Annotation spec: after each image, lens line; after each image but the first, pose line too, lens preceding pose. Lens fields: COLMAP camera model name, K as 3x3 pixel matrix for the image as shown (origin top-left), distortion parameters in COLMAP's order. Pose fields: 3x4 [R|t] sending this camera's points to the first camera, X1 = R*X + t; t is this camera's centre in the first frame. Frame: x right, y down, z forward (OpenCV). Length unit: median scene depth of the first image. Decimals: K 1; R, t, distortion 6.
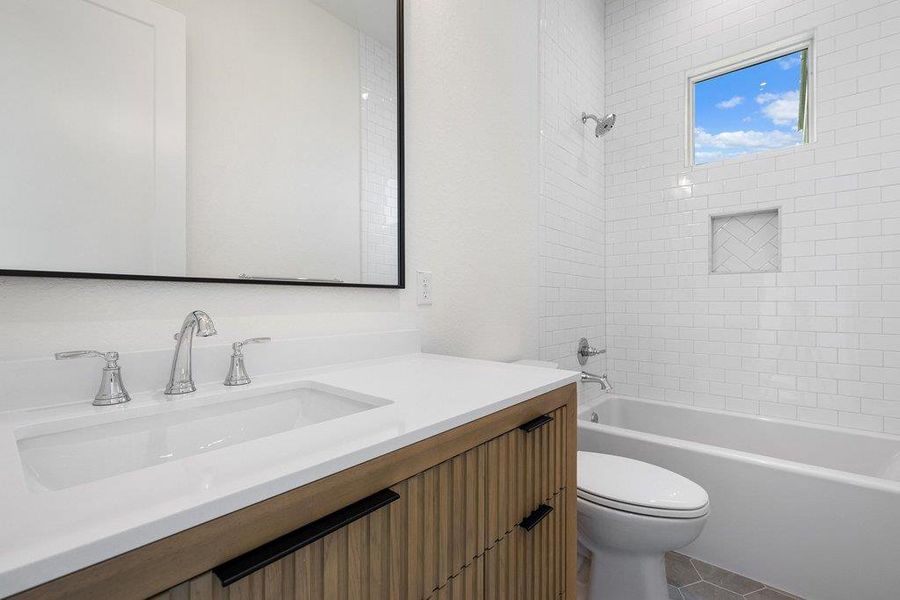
lens RADIAL K [[404.5, 0, 450.1], [0, 404.5, 299.1], [0, 0, 1]] dist [0.004866, 0.000360]
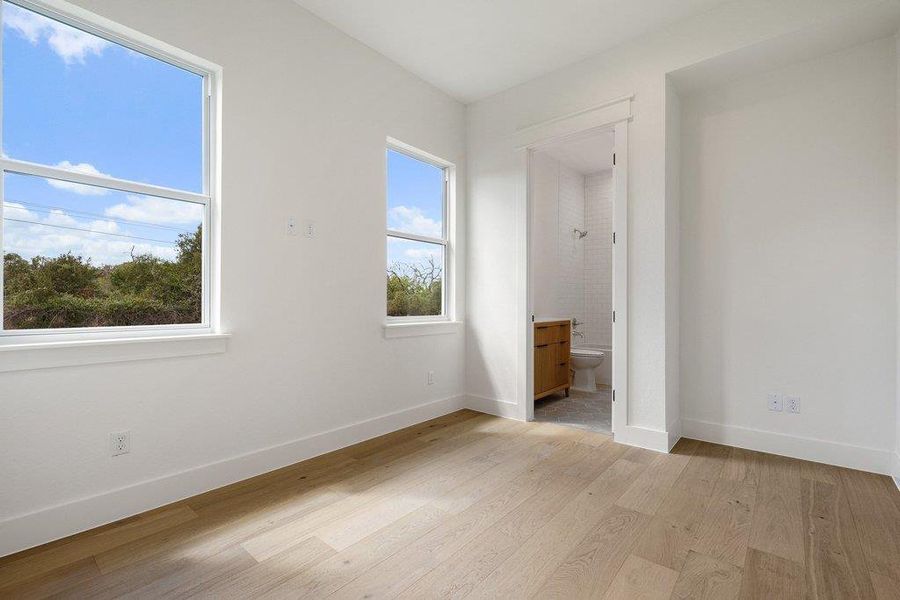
lens RADIAL K [[404.5, 0, 448.3], [0, 404.5, 303.2], [0, 0, 1]] dist [0.004866, 0.000360]
pose [[0.999828, 0.014239, 0.011858, -0.643864], [-0.014261, 0.999897, 0.001800, 0.003888], [-0.011831, -0.001969, 0.999928, -2.021671]]
